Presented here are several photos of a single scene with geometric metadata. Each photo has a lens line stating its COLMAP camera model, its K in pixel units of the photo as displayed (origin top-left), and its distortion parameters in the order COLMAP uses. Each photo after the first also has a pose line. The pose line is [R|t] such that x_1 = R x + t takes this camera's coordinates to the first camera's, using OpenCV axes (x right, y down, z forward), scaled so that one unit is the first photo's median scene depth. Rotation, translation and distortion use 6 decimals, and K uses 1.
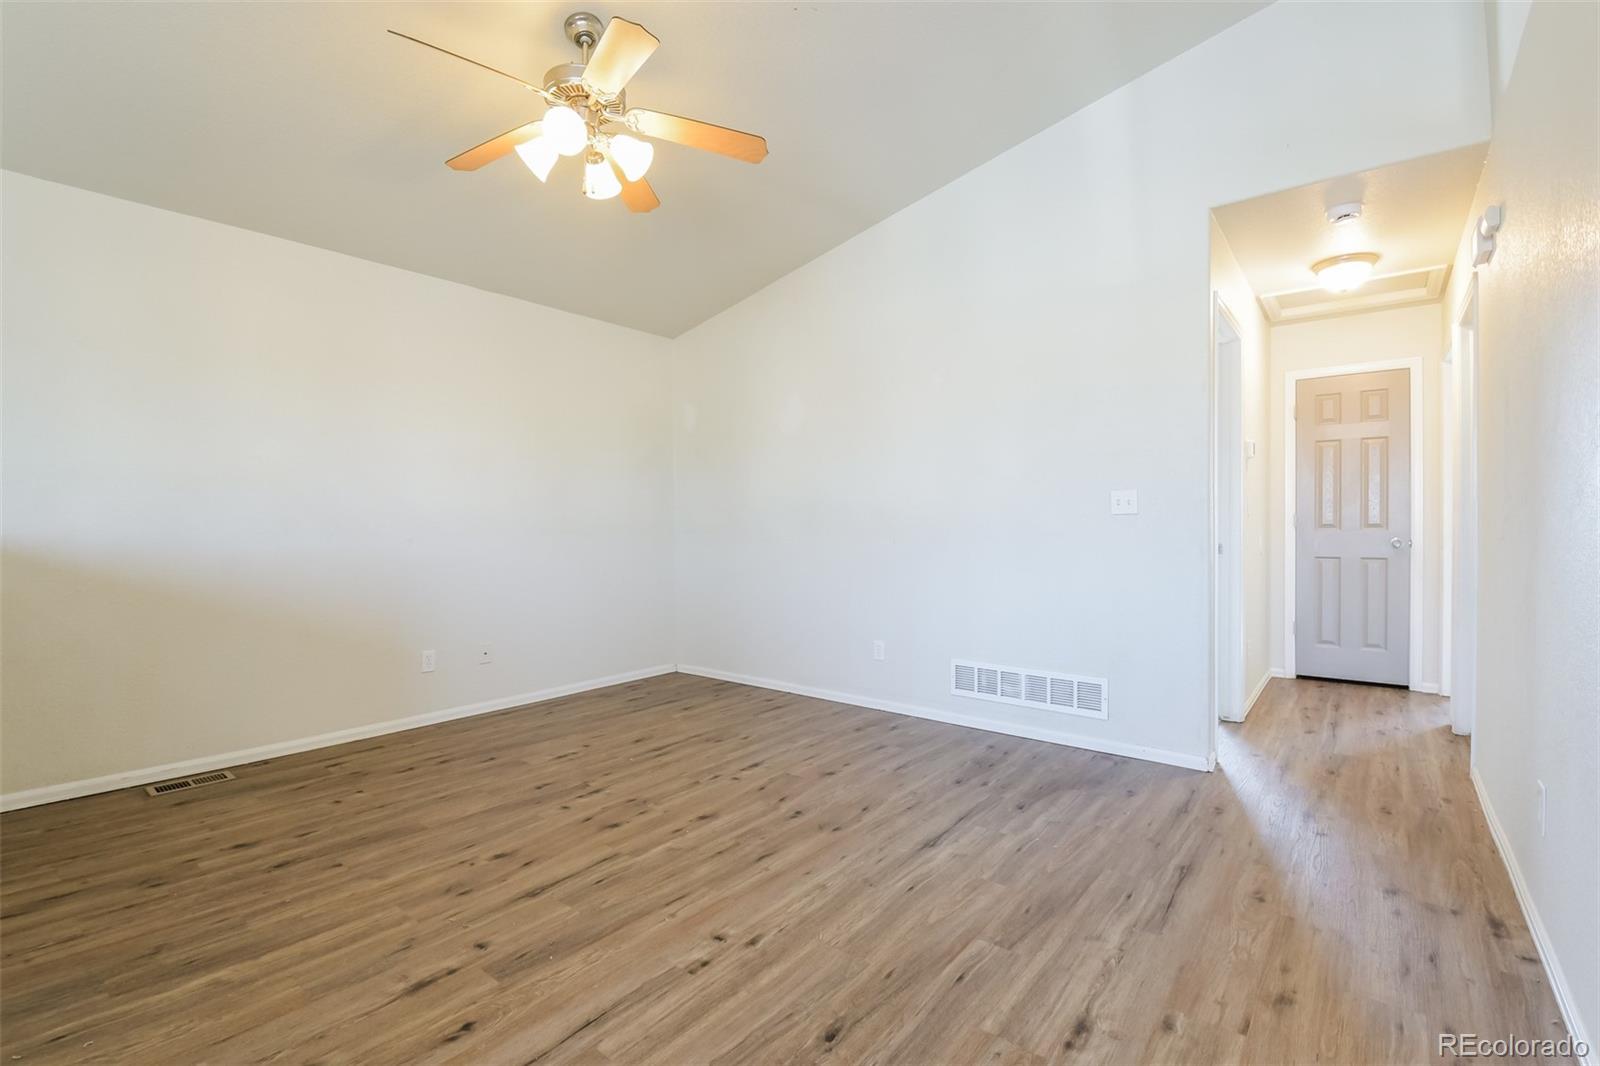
lens RADIAL K [[724.4, 0, 800.5], [0, 724.4, 525.1], [0, 0, 1]] dist [-0.024014, -0.000321]
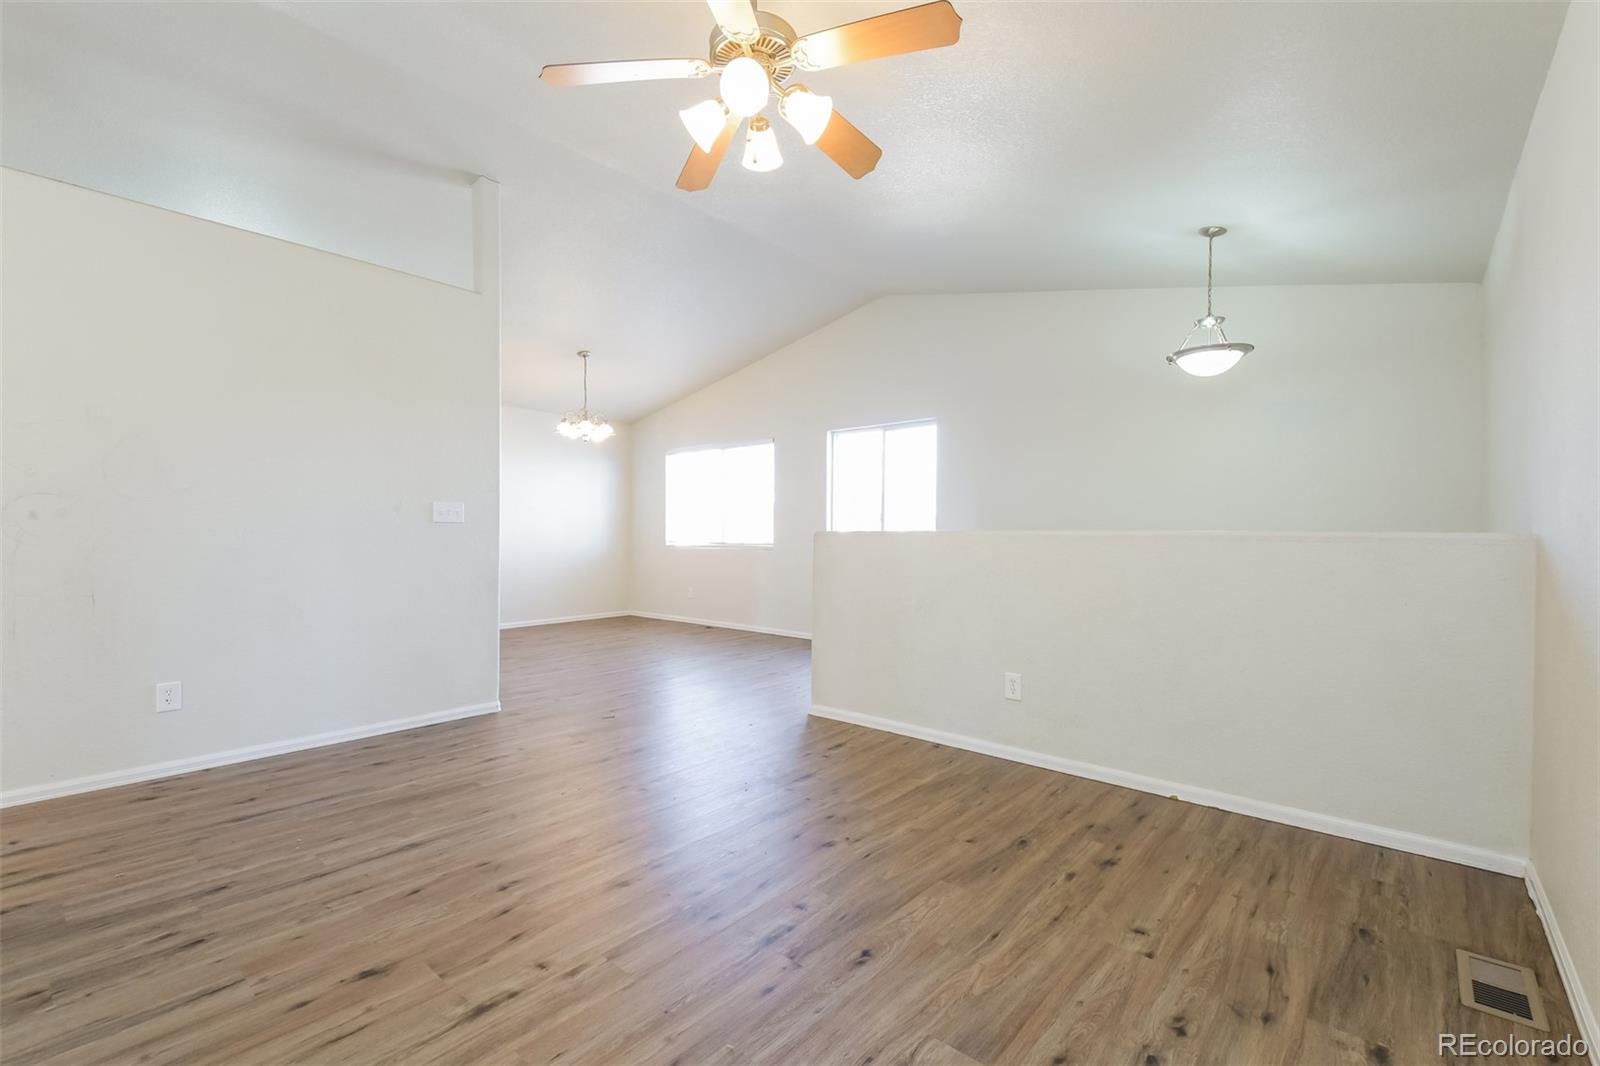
lens RADIAL K [[694.3, 0, 802.7], [0, 694.3, 526.8], [0, 0, 1]] dist [0.019086, -0.015196]
pose [[-0.999440, -0.000913, 0.033442, -0.391301], [-0.001266, 0.999944, -0.010534, 0.004118], [-0.033431, -0.010571, -0.999385, 1.913934]]
